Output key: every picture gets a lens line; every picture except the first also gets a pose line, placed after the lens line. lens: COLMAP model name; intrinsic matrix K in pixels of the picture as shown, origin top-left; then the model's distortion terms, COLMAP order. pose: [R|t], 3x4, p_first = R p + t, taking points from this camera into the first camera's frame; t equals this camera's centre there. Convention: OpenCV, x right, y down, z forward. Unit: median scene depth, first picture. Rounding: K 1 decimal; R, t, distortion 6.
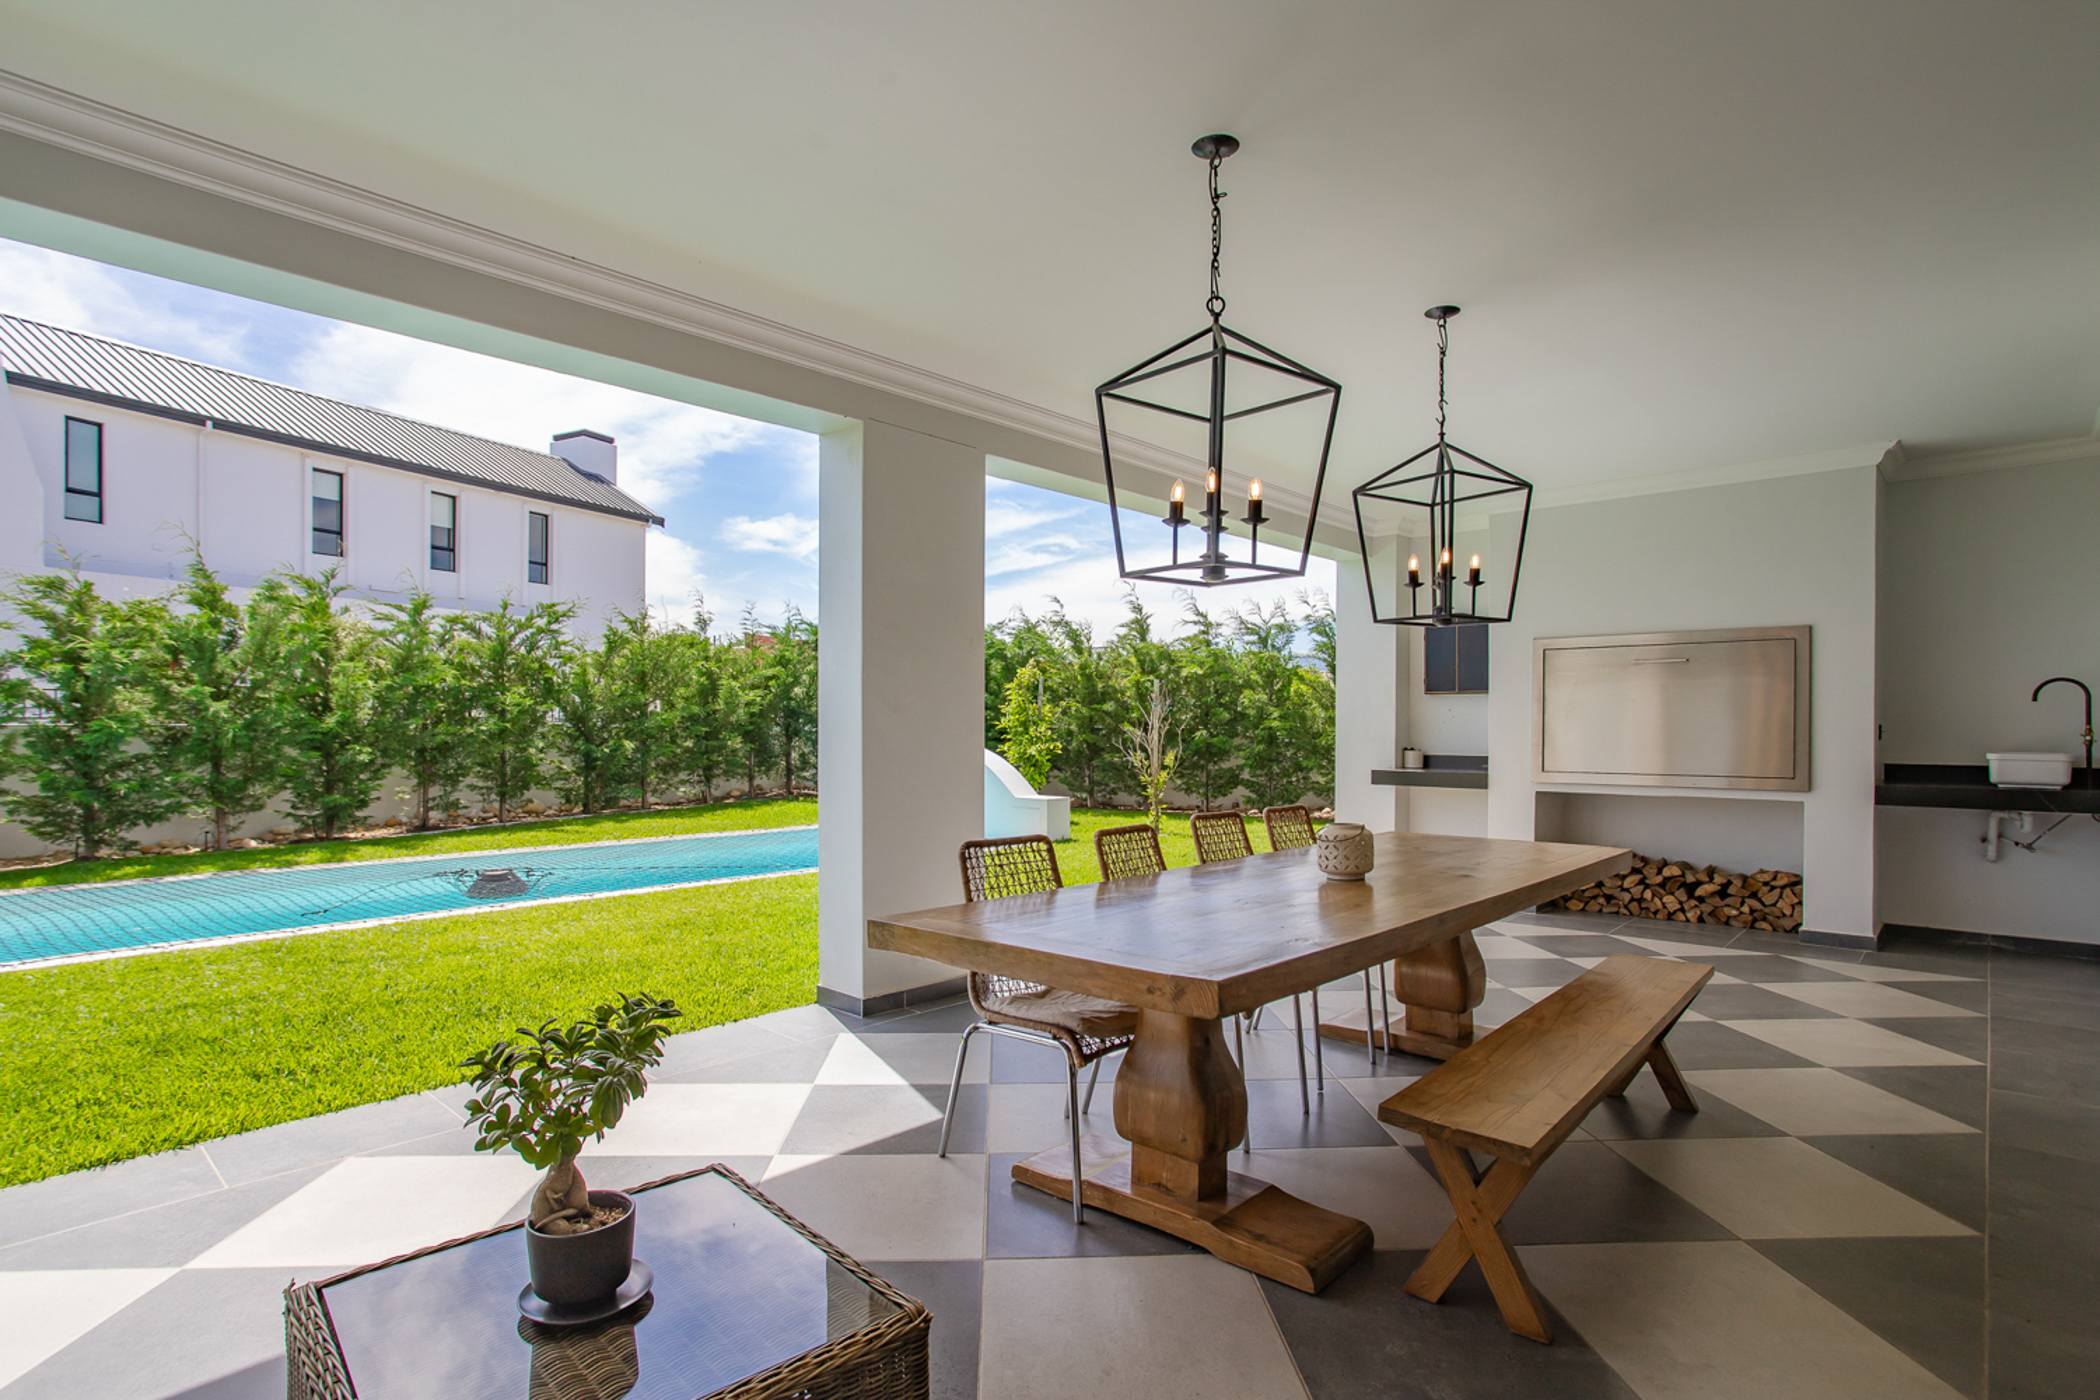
lens RADIAL K [[1055.1, 0, 1050.5], [0, 1055.1, 730.8], [0, 0, 1]] dist [-0.051914, 0.024258]
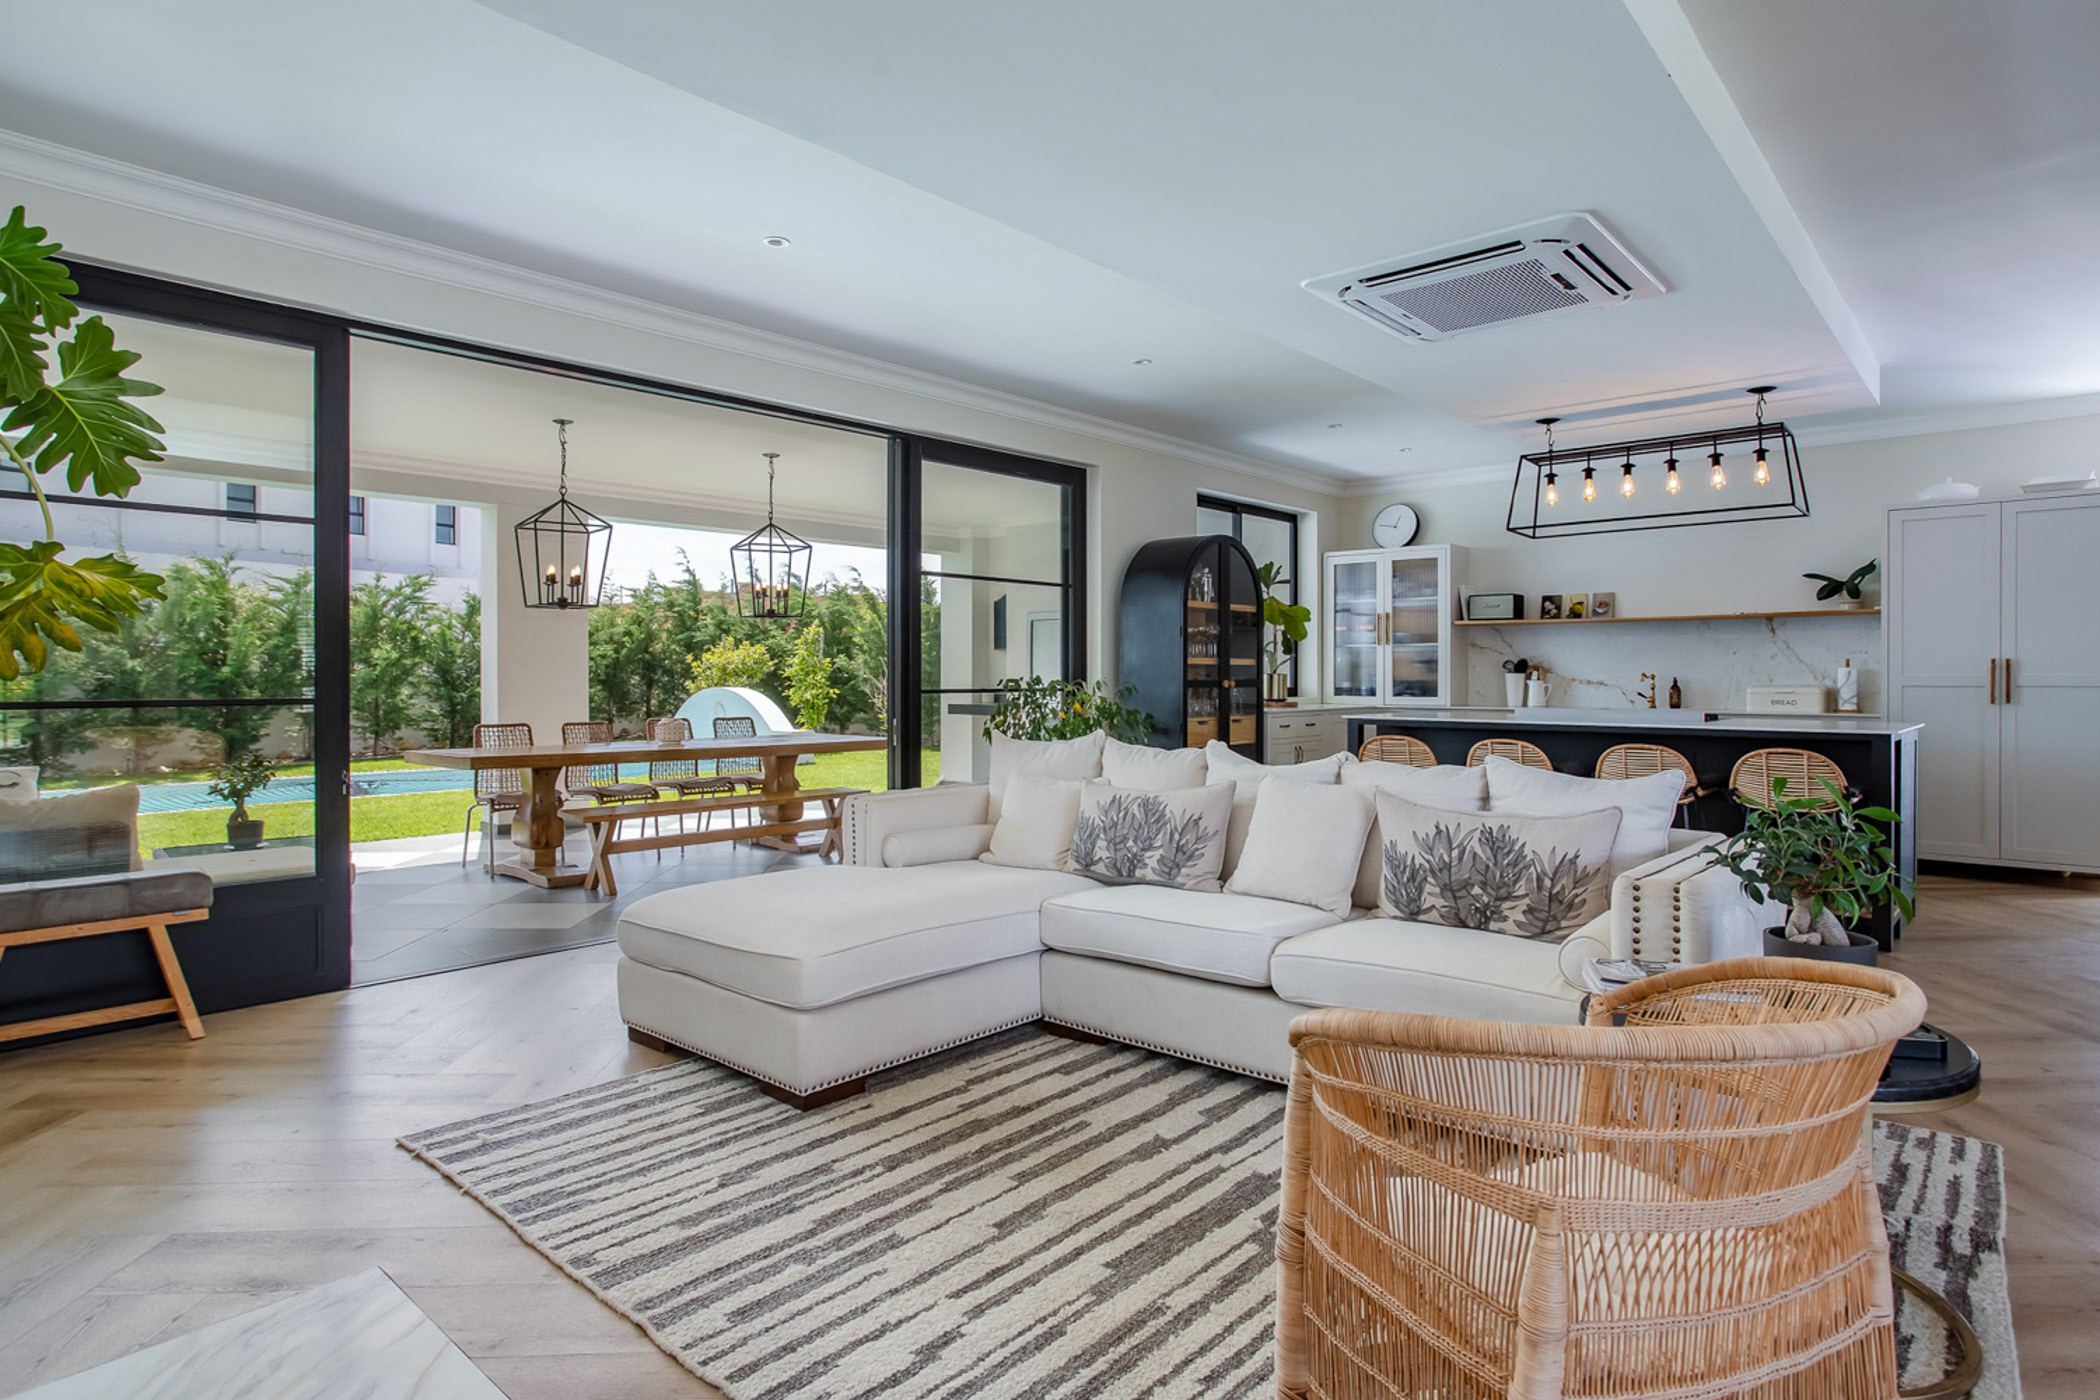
lens RADIAL K [[1124.3, 0, 1065.2], [0, 1124.3, 675.0], [0, 0, 1]] dist [-0.037512, 0.015916]
pose [[0.999838, -0.004342, 0.017487, 0.270827], [0.004463, 0.999967, -0.006852, 0.006414], [-0.017457, 0.006929, 0.999824, -0.330007]]
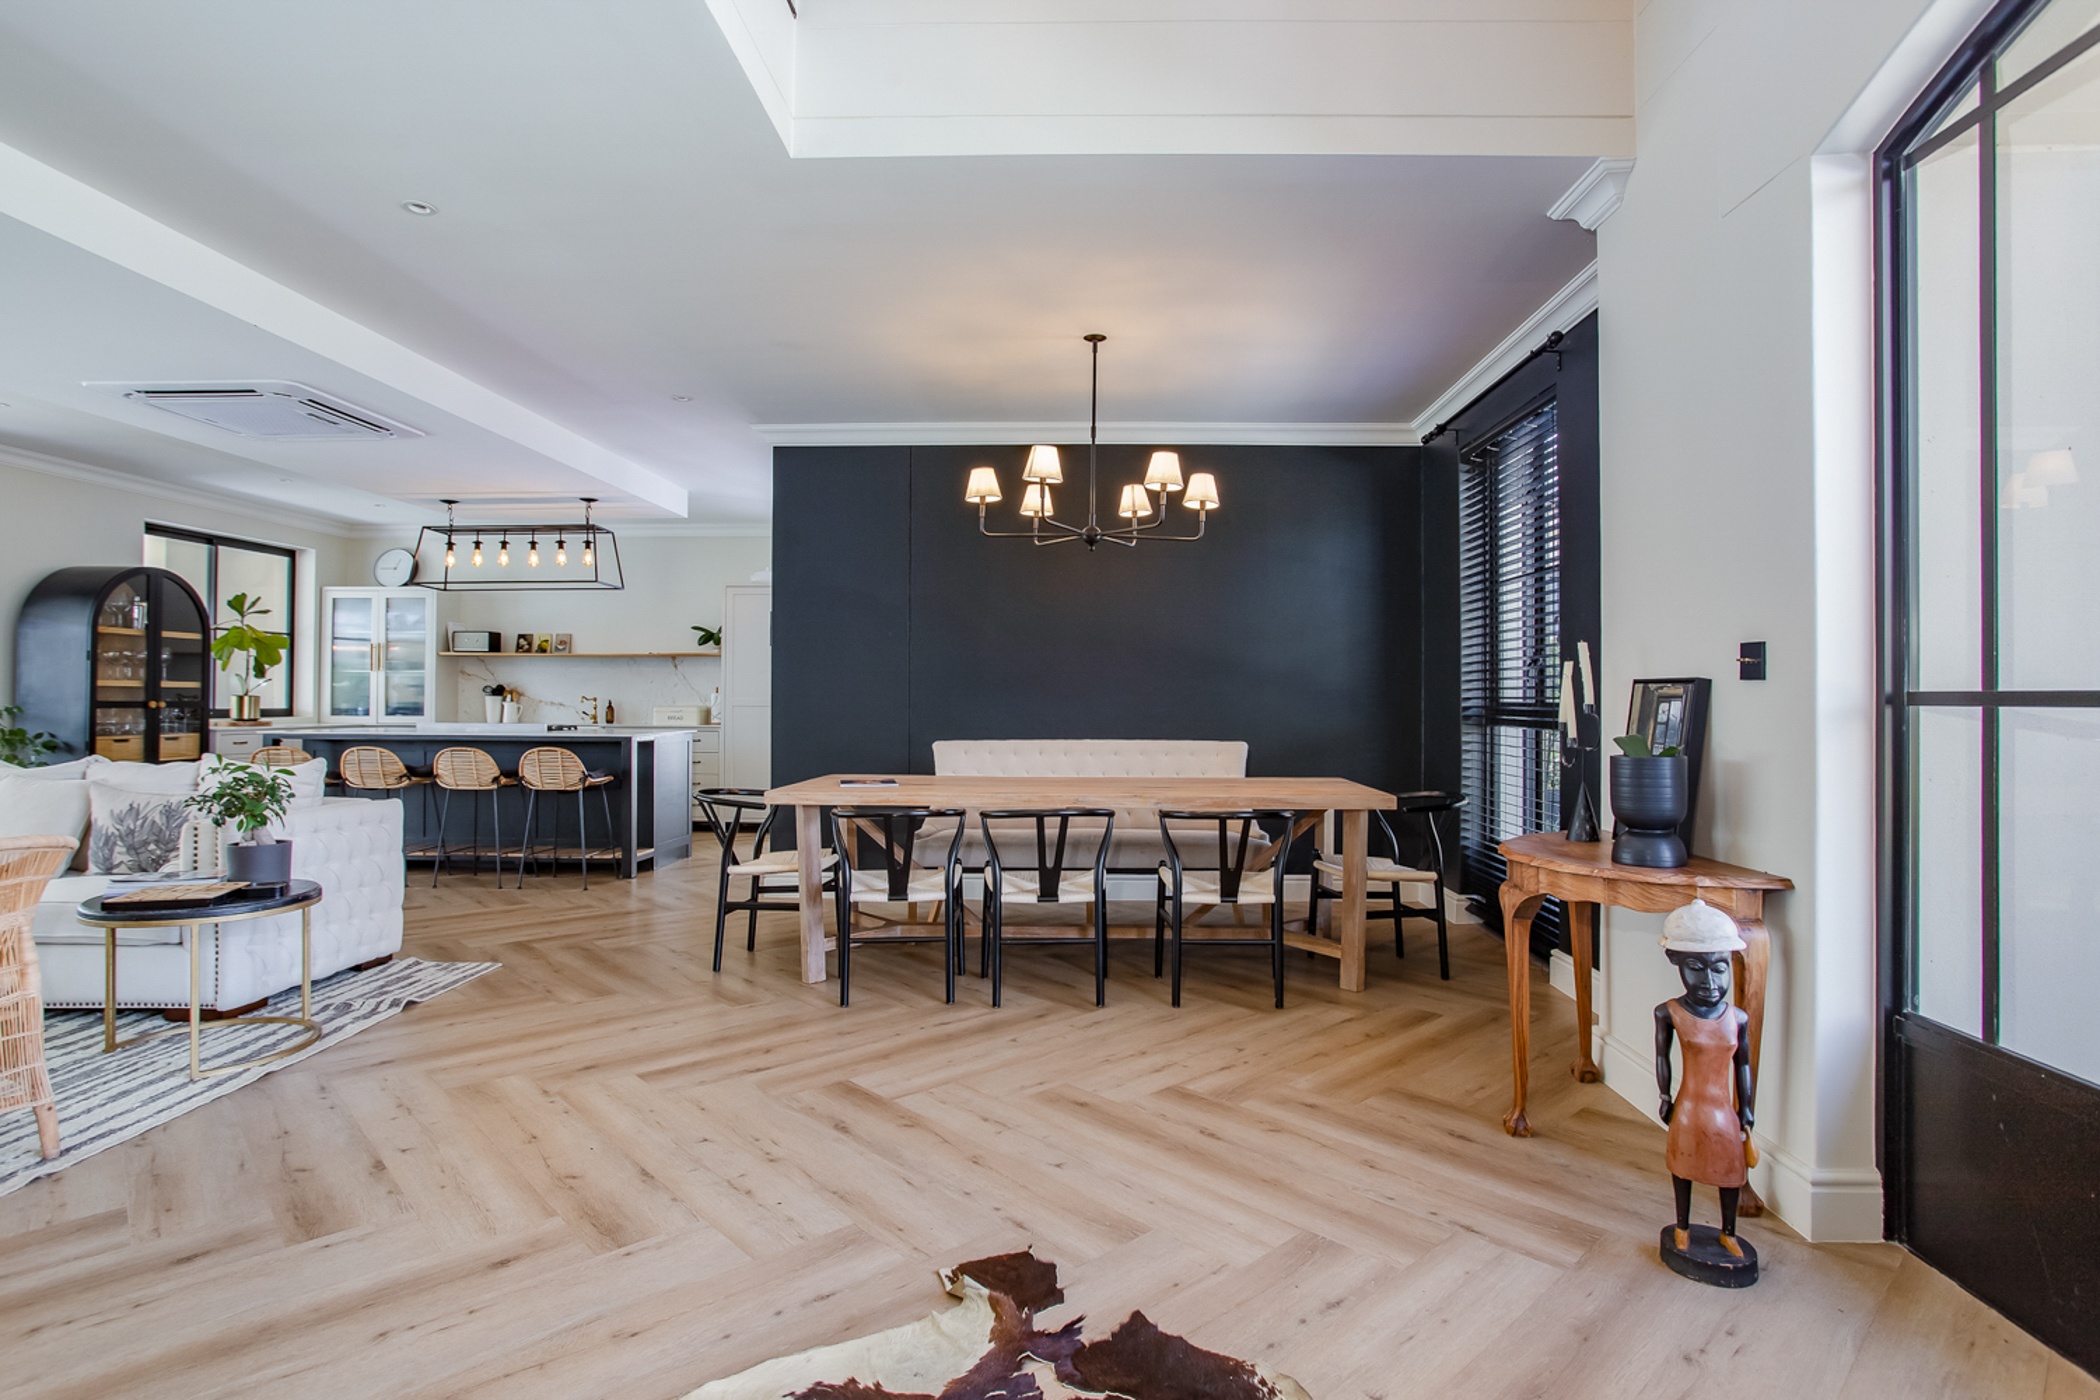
lens RADIAL K [[1055.1, 0, 1078.3], [0, 1055.1, 688.2], [0, 0, 1]] dist [-0.051914, 0.024258]
pose [[0.749882, 0.005915, 0.661545, 0.366724], [0.003634, 0.999908, -0.013059, 0.007614], [-0.661561, 0.012196, 0.749792, -0.517687]]
